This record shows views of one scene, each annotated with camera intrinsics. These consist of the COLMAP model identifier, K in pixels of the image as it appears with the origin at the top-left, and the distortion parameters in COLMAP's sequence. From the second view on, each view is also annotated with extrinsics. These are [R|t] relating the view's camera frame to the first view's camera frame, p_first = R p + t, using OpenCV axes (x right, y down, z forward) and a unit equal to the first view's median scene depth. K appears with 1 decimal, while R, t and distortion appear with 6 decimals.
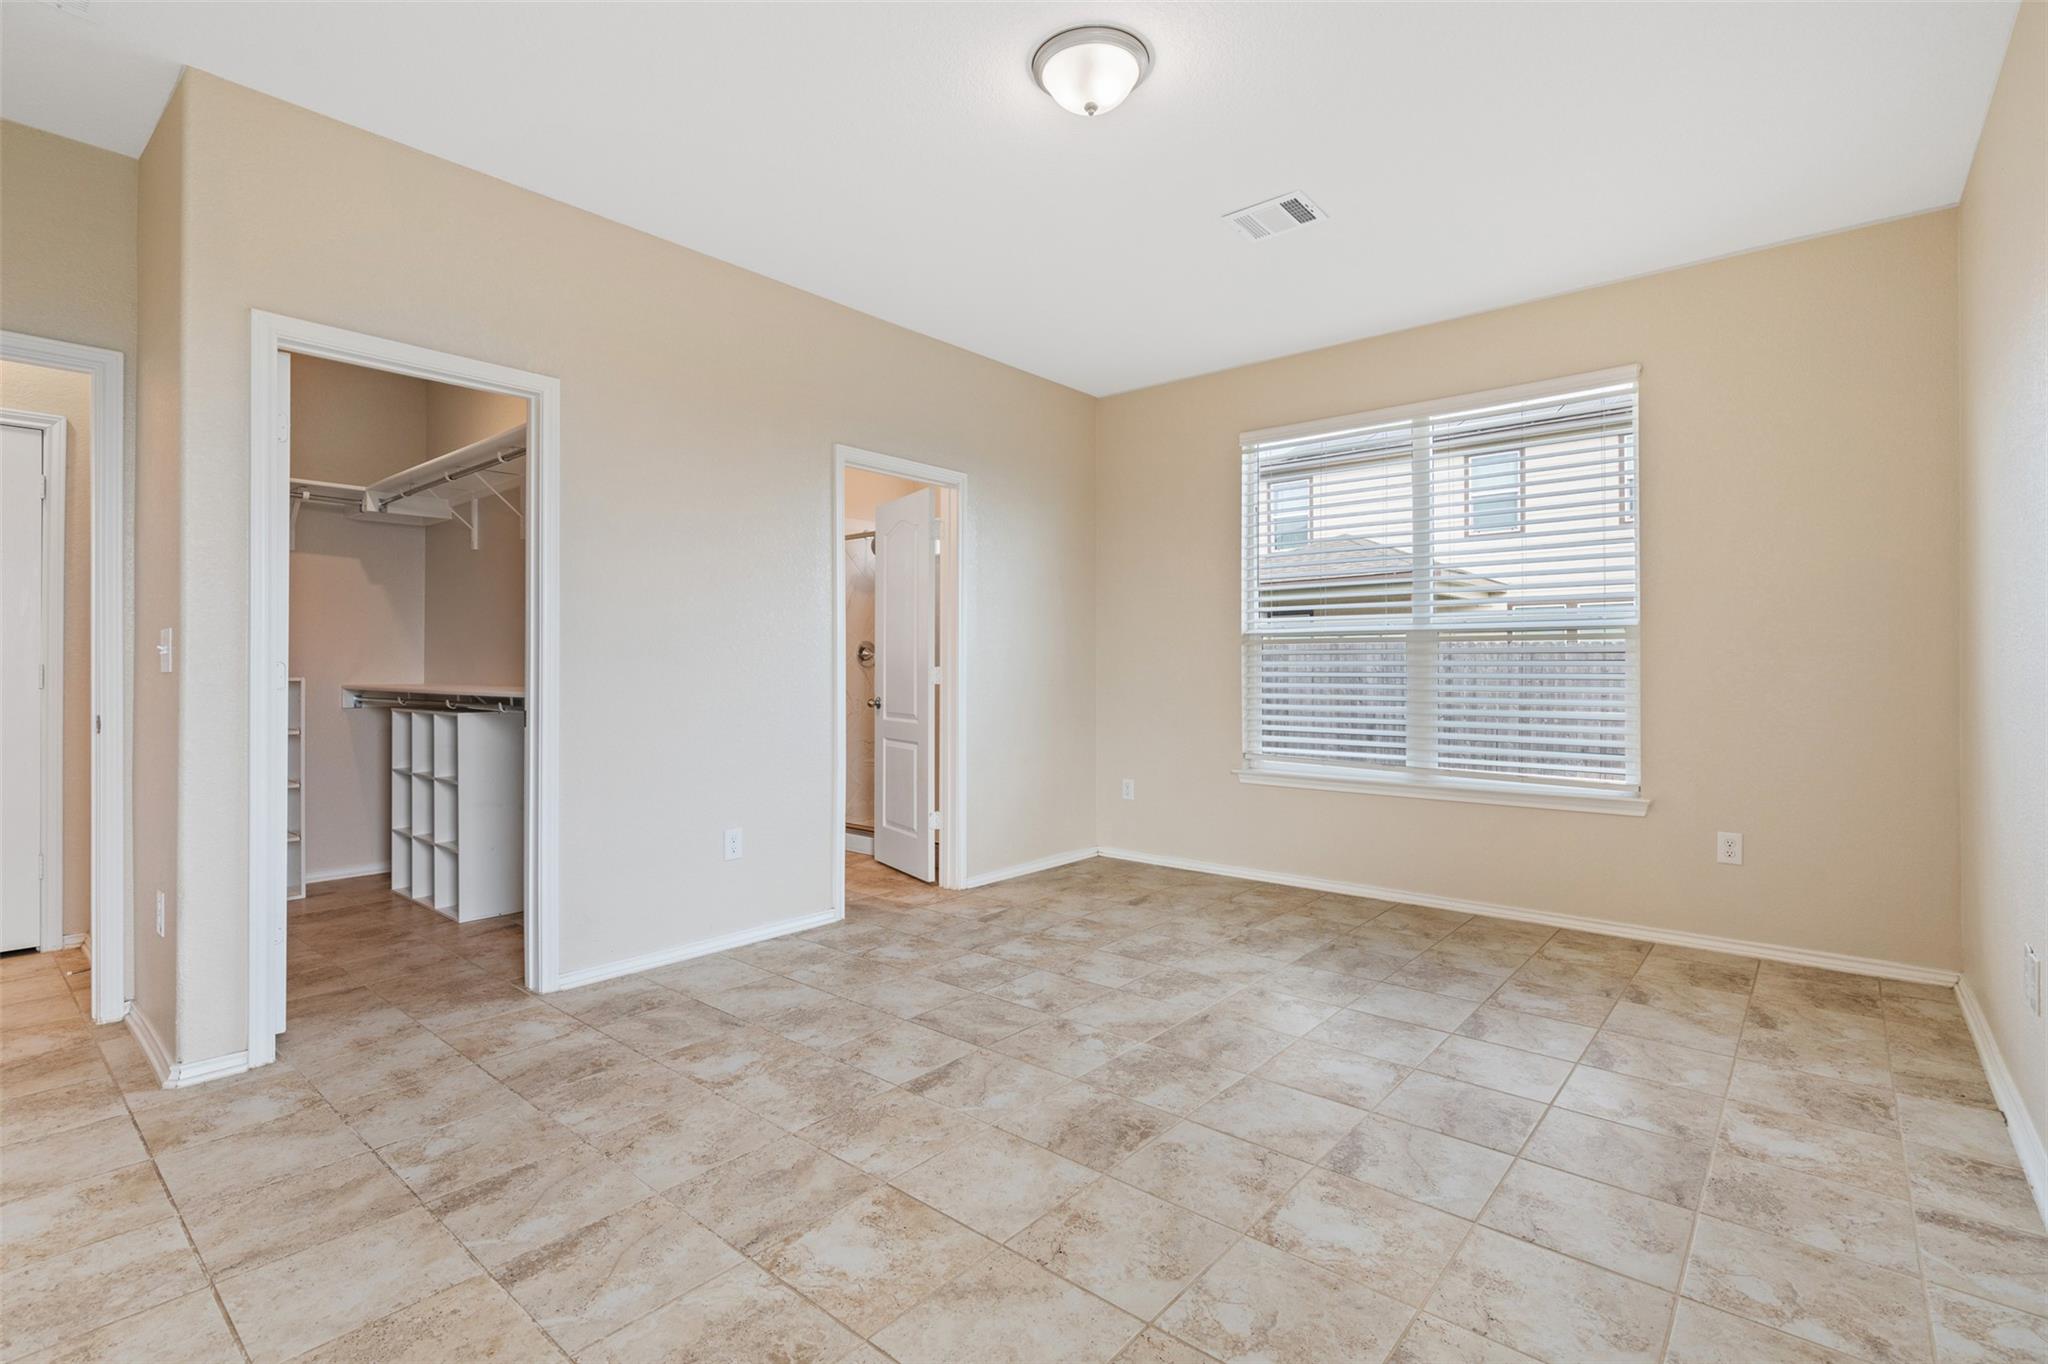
lens RADIAL K [[929.4, 0, 1011.5], [0, 929.4, 677.5], [0, 0, 1]] dist [-0.002786, 0.000396]
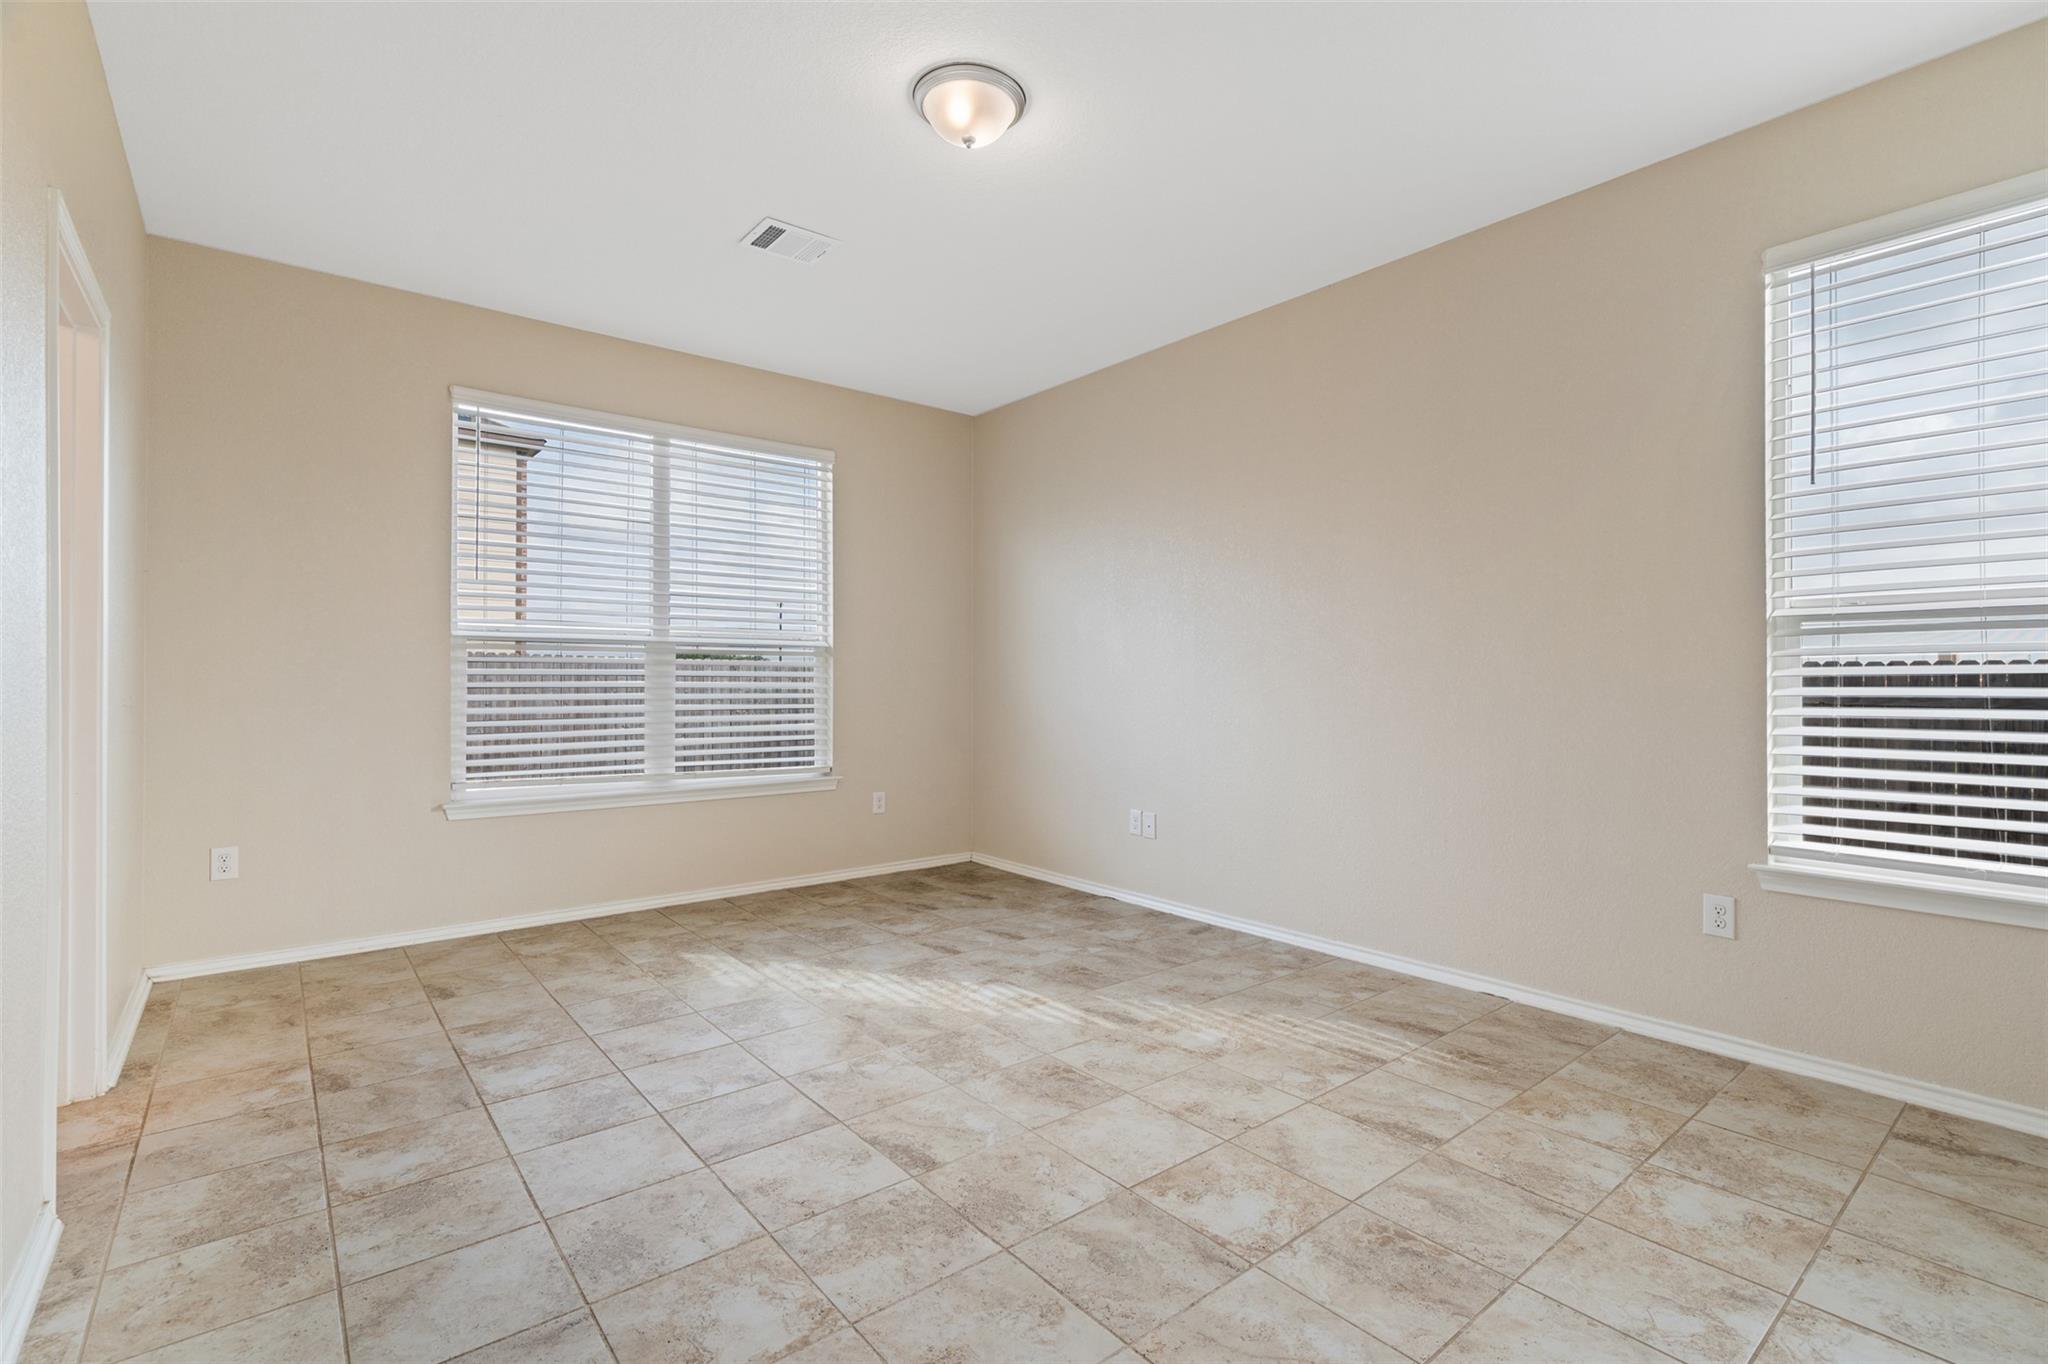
lens RADIAL K [[929.4, 0, 1038.0], [0, 929.4, 674.7], [0, 0, 1]] dist [-0.002786, 0.000396]
pose [[0.174878, 0.008284, 0.984555, -0.784442], [0.005159, 0.999943, -0.009330, -0.003084], [-0.984577, 0.006711, 0.174825, 0.625127]]
